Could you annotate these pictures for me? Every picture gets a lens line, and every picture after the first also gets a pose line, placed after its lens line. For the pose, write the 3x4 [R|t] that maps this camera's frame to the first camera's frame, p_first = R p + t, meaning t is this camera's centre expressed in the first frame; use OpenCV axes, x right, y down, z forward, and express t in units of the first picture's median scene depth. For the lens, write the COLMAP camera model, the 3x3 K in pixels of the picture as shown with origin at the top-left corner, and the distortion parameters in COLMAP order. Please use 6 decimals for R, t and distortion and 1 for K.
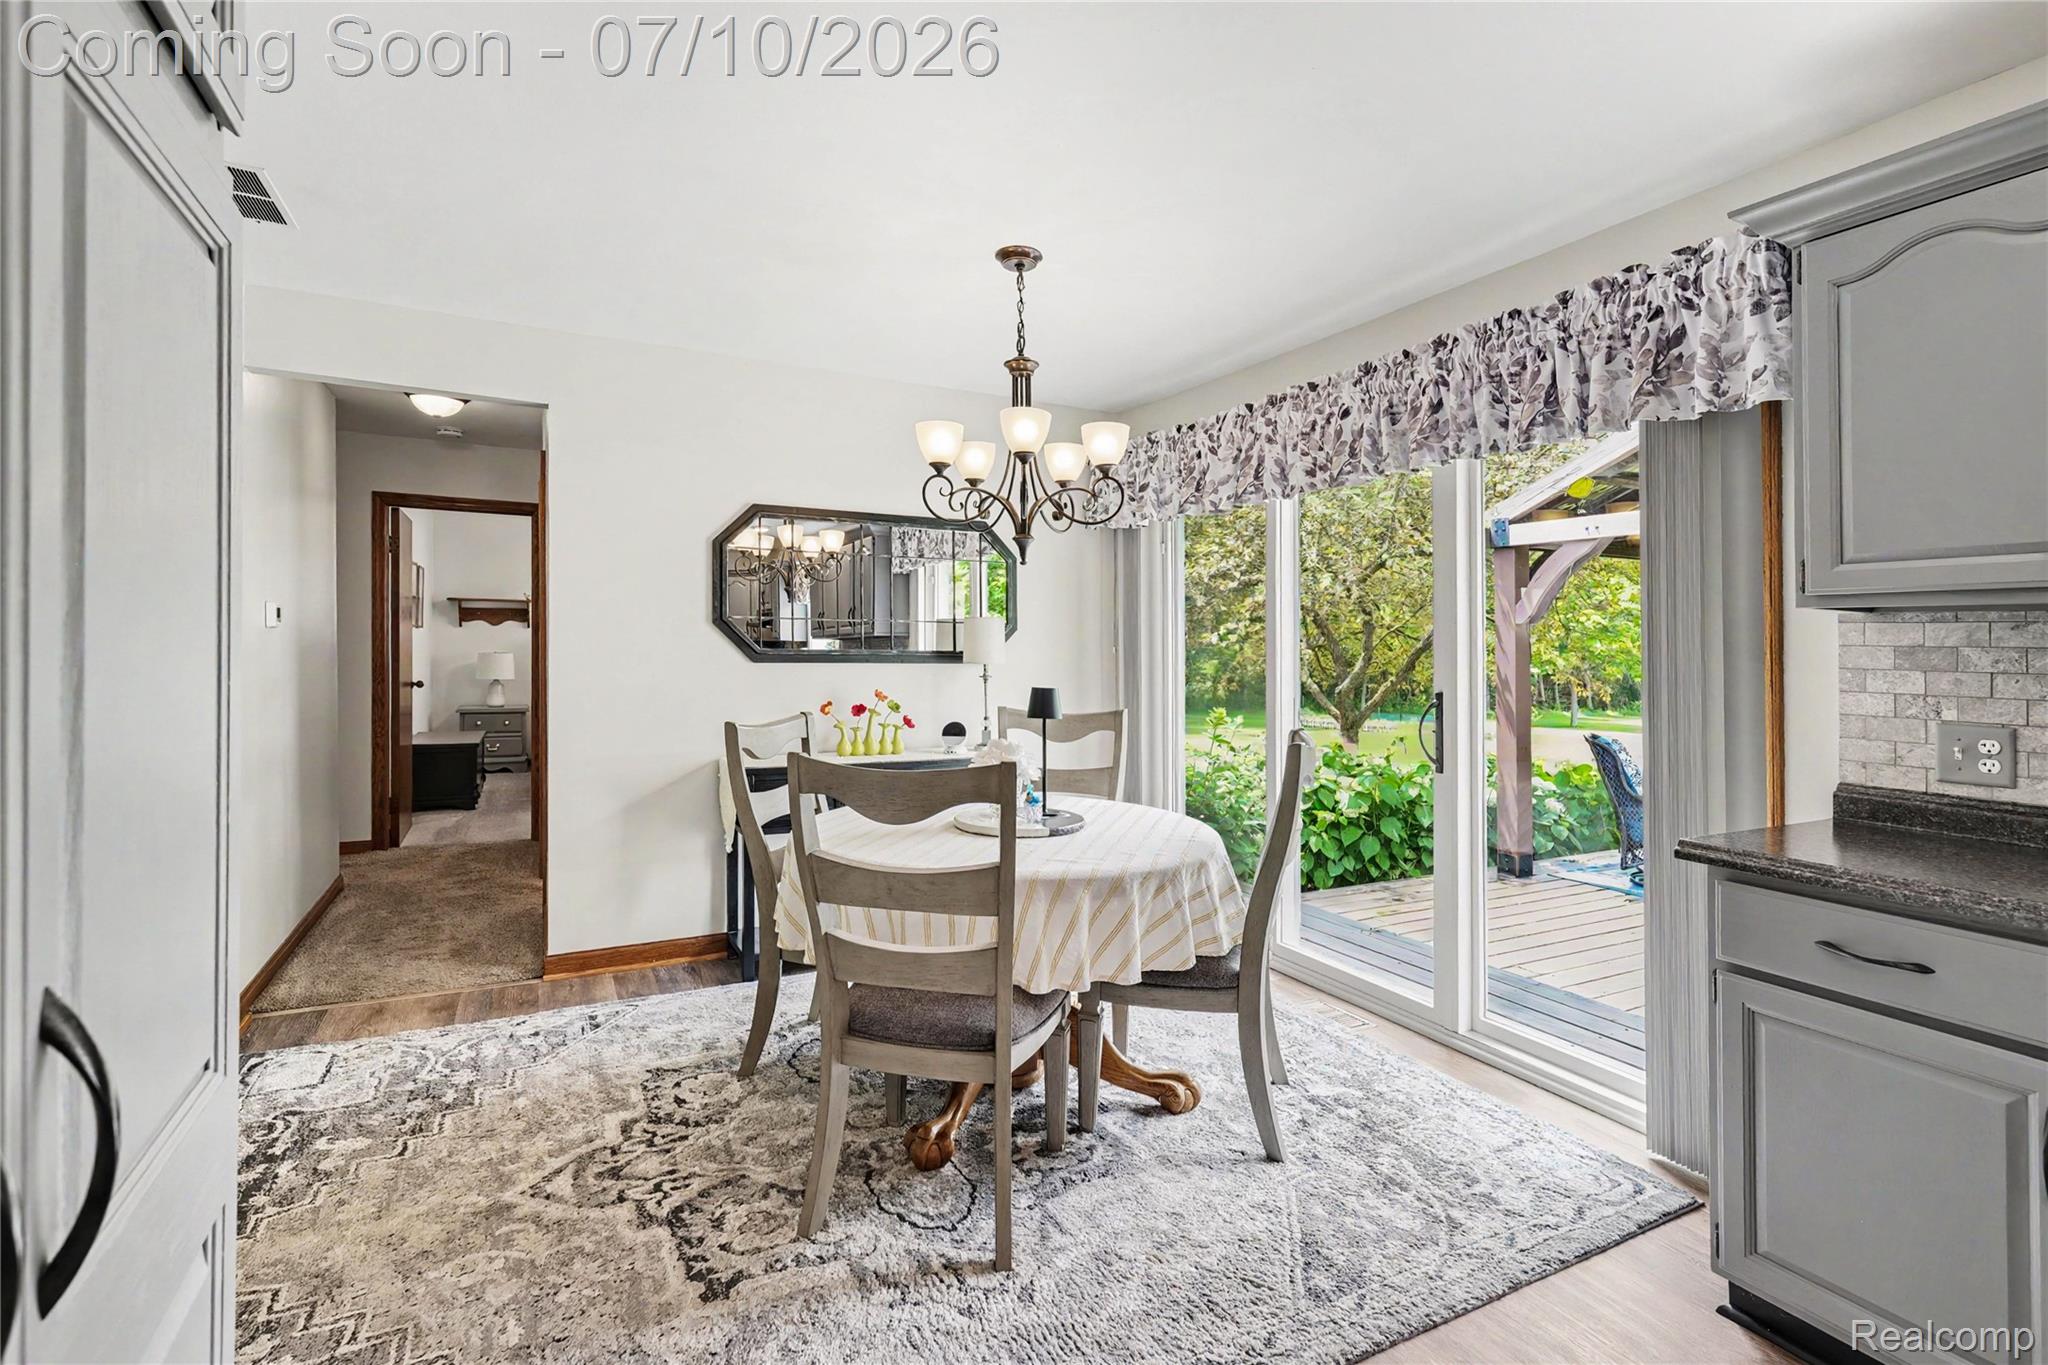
lens RADIAL K [[939.3, 0, 1033.1], [0, 939.3, 676.7], [0, 0, 1]] dist [-0.001345, 0.000040]
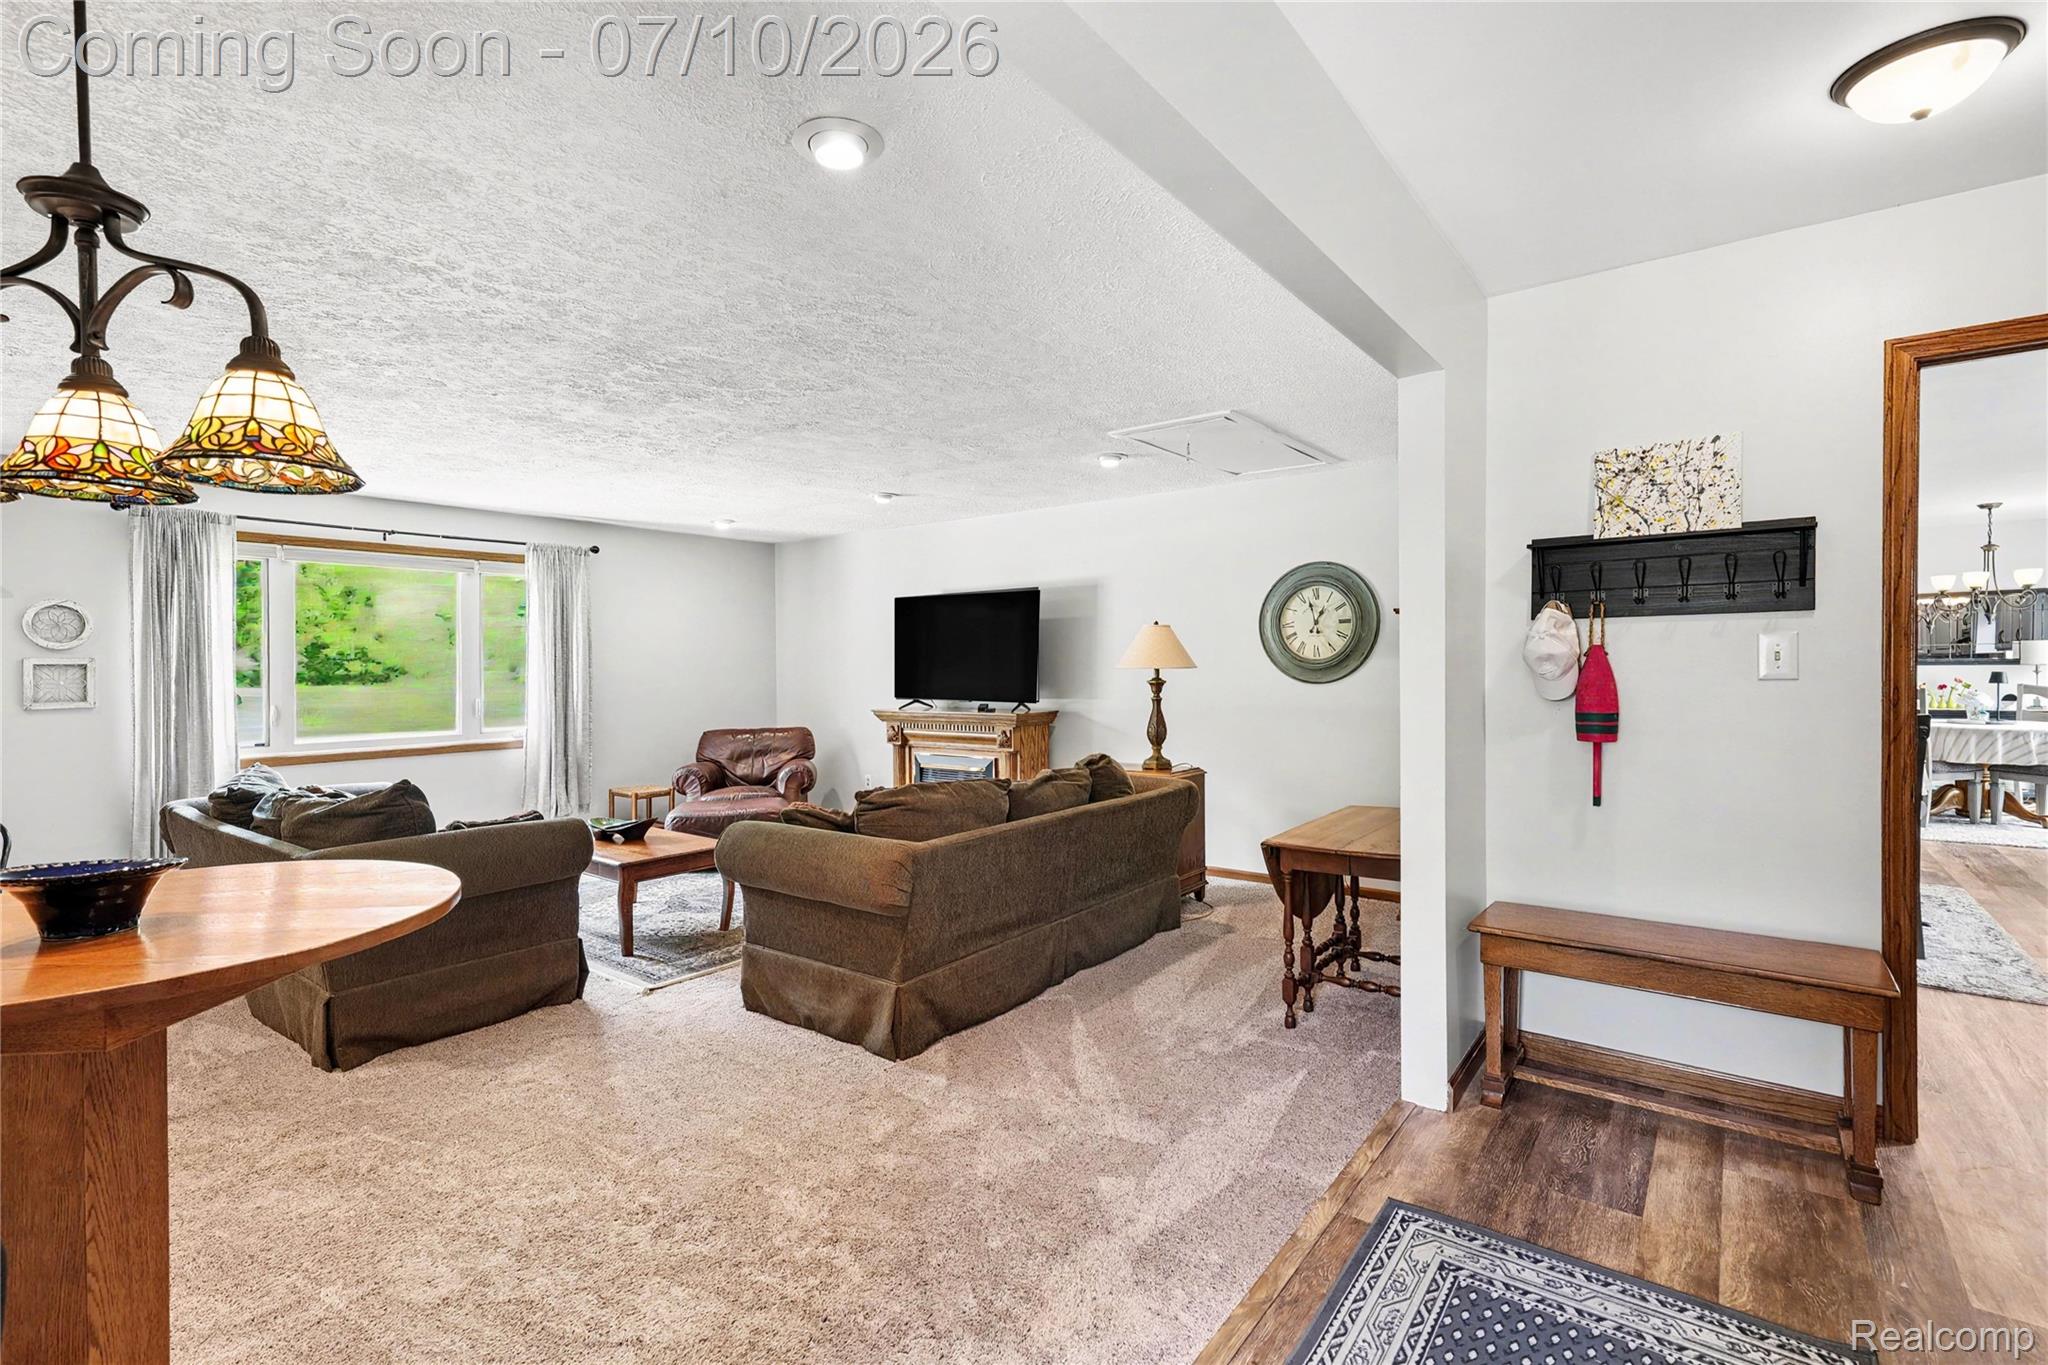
lens RADIAL K [[939.3, 0, 1021.3], [0, 939.3, 682.4], [0, 0, 1]] dist [-0.001345, 0.000040]
pose [[0.418844, -0.001451, -0.908057, 0.832356], [-0.009102, 0.999942, -0.005796, 0.054485], [0.908013, 0.010692, 0.418806, -1.703907]]
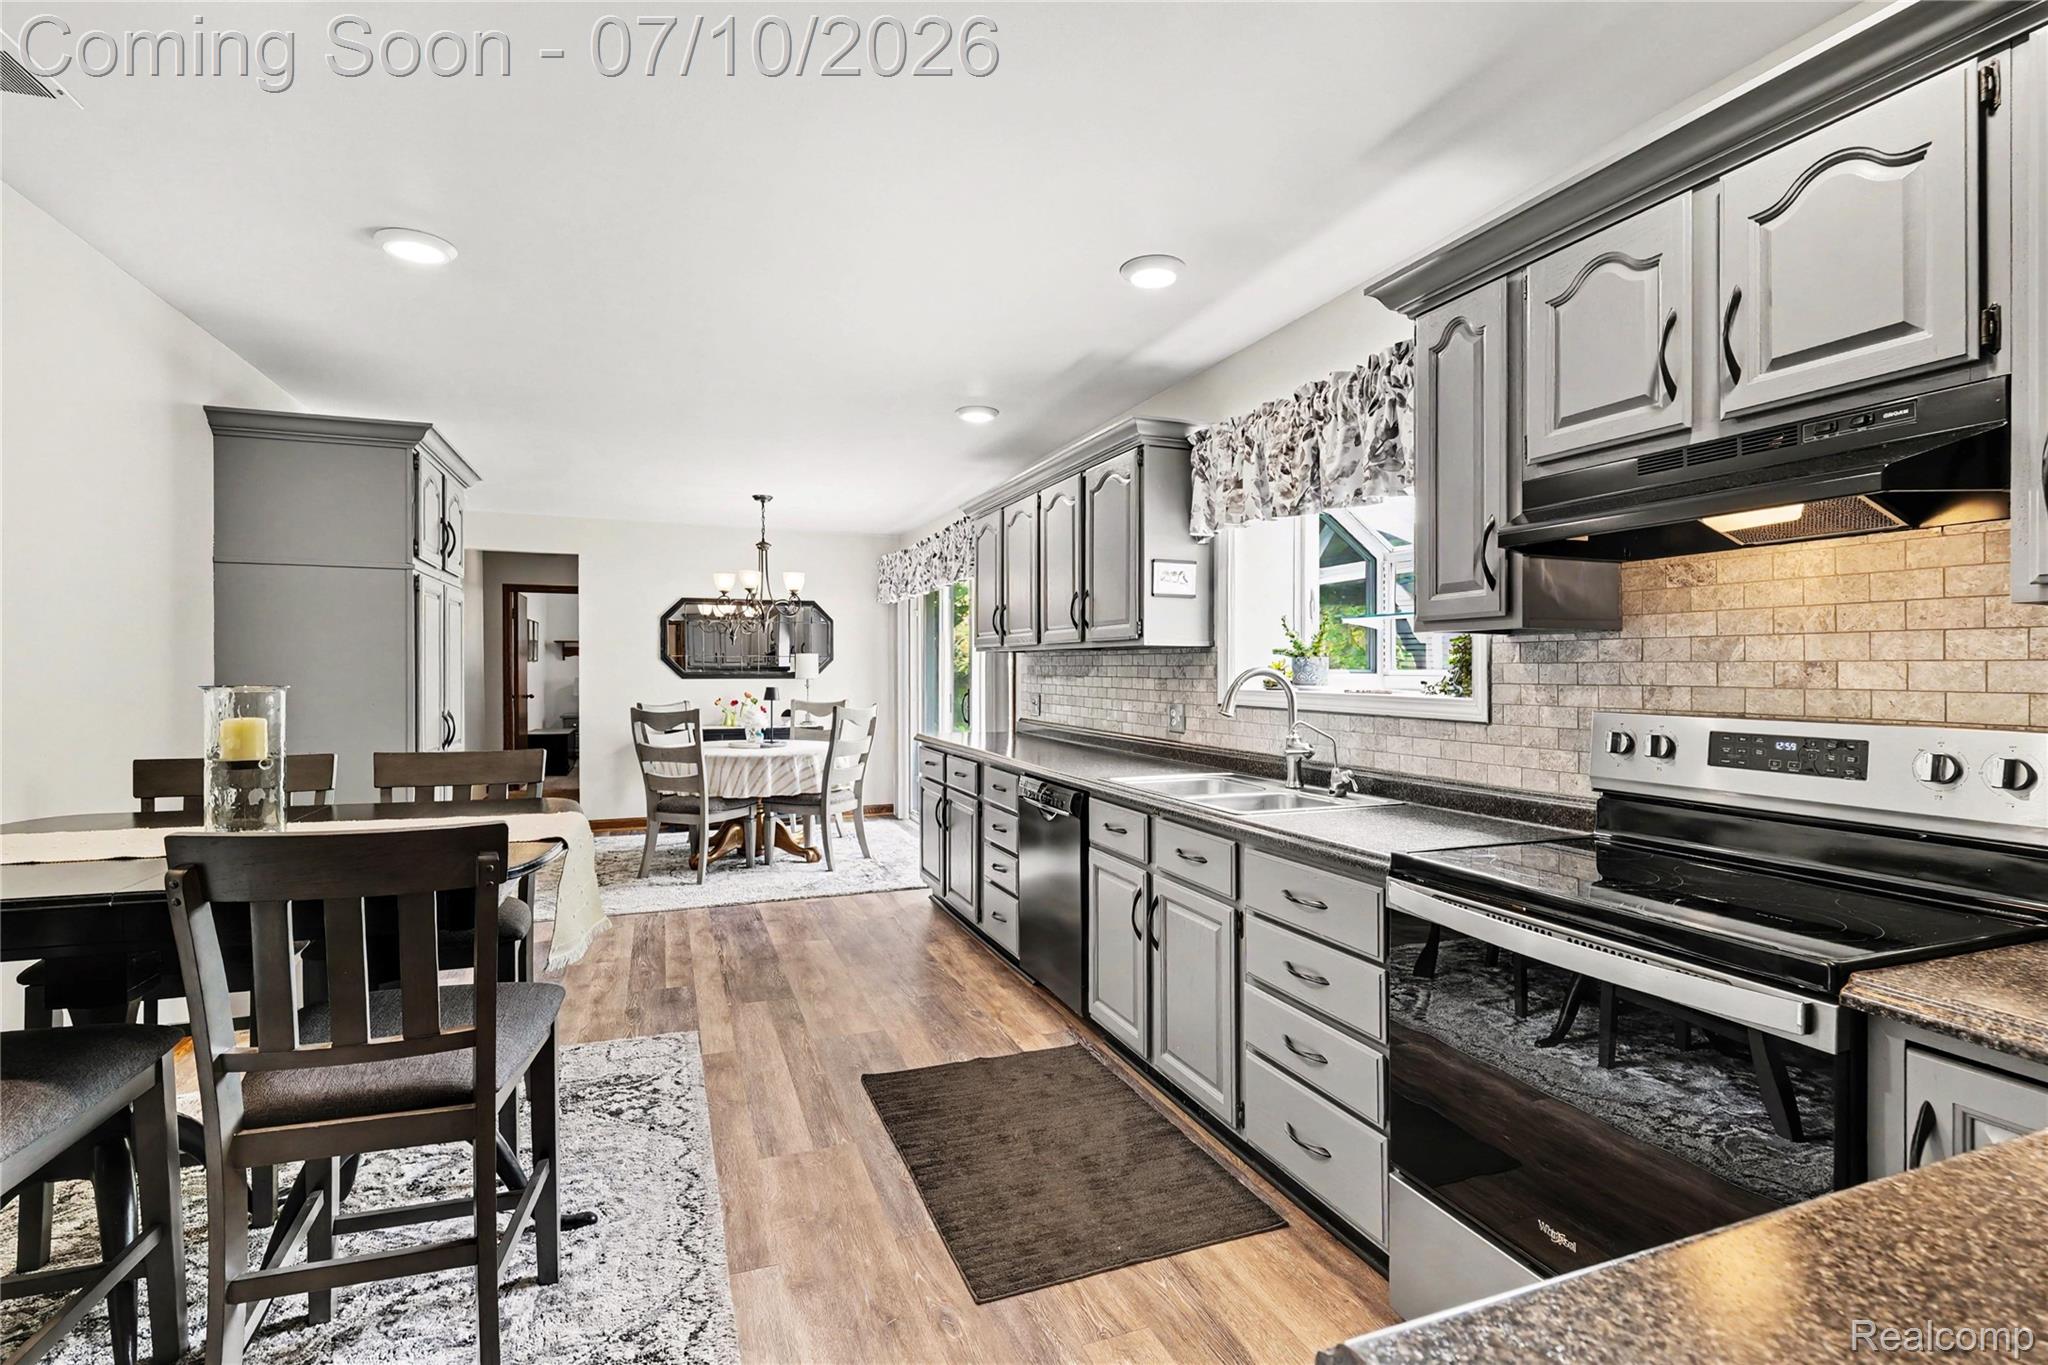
lens RADIAL K [[939.3, 0, 1002.5], [0, 939.3, 687.1], [0, 0, 1]] dist [-0.001345, 0.000040]
pose [[0.990964, -0.011328, -0.133646, 0.590347], [0.009962, 0.999891, -0.010879, 0.029079], [0.133754, 0.009449, 0.990969, -0.797373]]
